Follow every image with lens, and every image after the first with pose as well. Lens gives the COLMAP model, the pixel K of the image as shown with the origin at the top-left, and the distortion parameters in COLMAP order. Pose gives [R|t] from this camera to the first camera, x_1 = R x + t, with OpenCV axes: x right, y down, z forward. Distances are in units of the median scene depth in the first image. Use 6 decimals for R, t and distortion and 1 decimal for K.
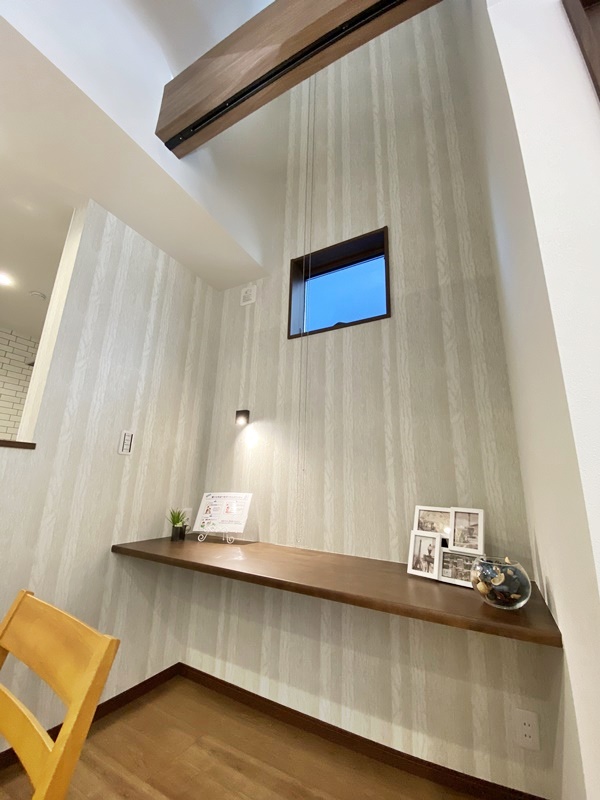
lens RADIAL K [[323.8, 0, 300.0], [0, 323.8, 397.6], [0, 0, 1]] dist [0.029937, -0.024947]
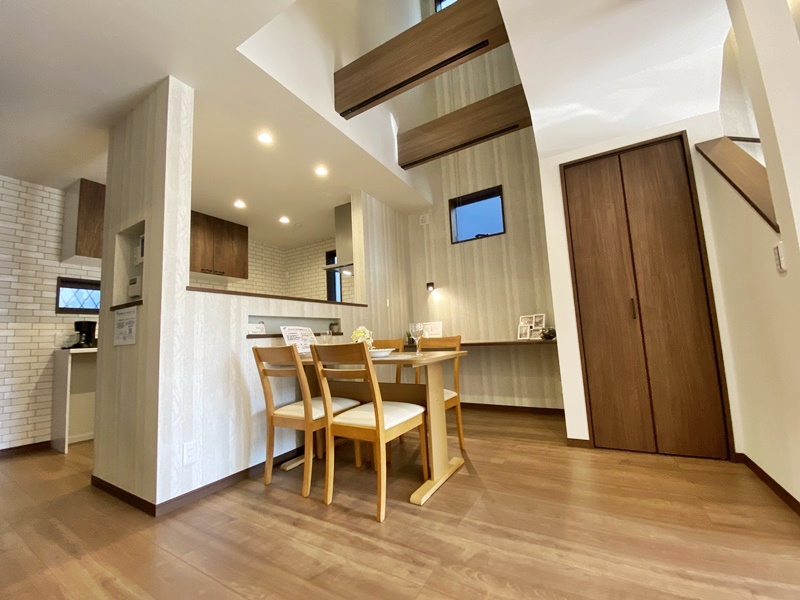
lens RADIAL K [[323.8, 0, 397.6], [0, 323.8, 302.3], [0, 0, 1]] dist [0.029937, -0.024947]
pose [[0.995983, -0.084737, -0.028952, -0.360543], [0.087936, 0.986588, 0.137519, -0.144044], [0.016911, -0.139513, 0.990076, -1.060910]]
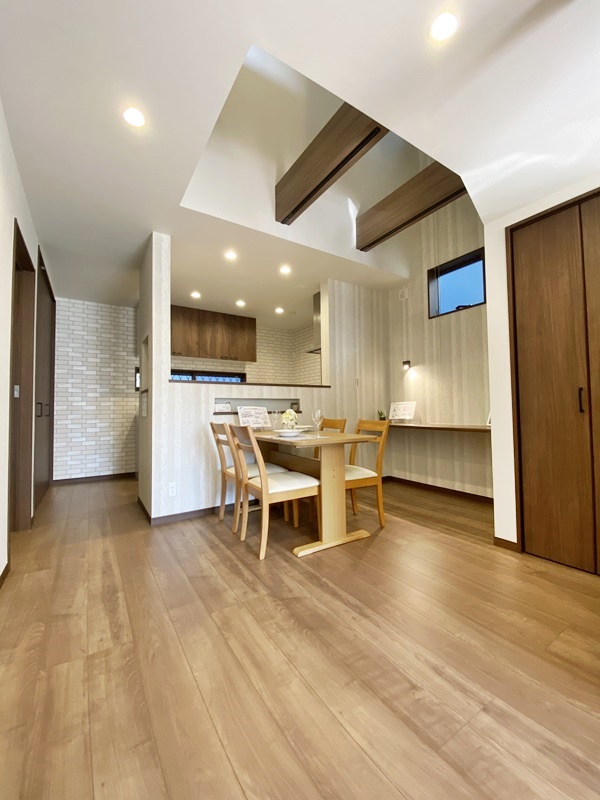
lens RADIAL K [[321.2, 0, 295.4], [0, 321.2, 398.1], [0, 0, 1]] dist [0.034674, -0.023887]
pose [[0.877049, -0.061094, -0.476501, 0.156837], [0.156890, 0.973921, 0.163902, -0.178768], [0.454061, -0.218508, 0.863761, -1.091794]]
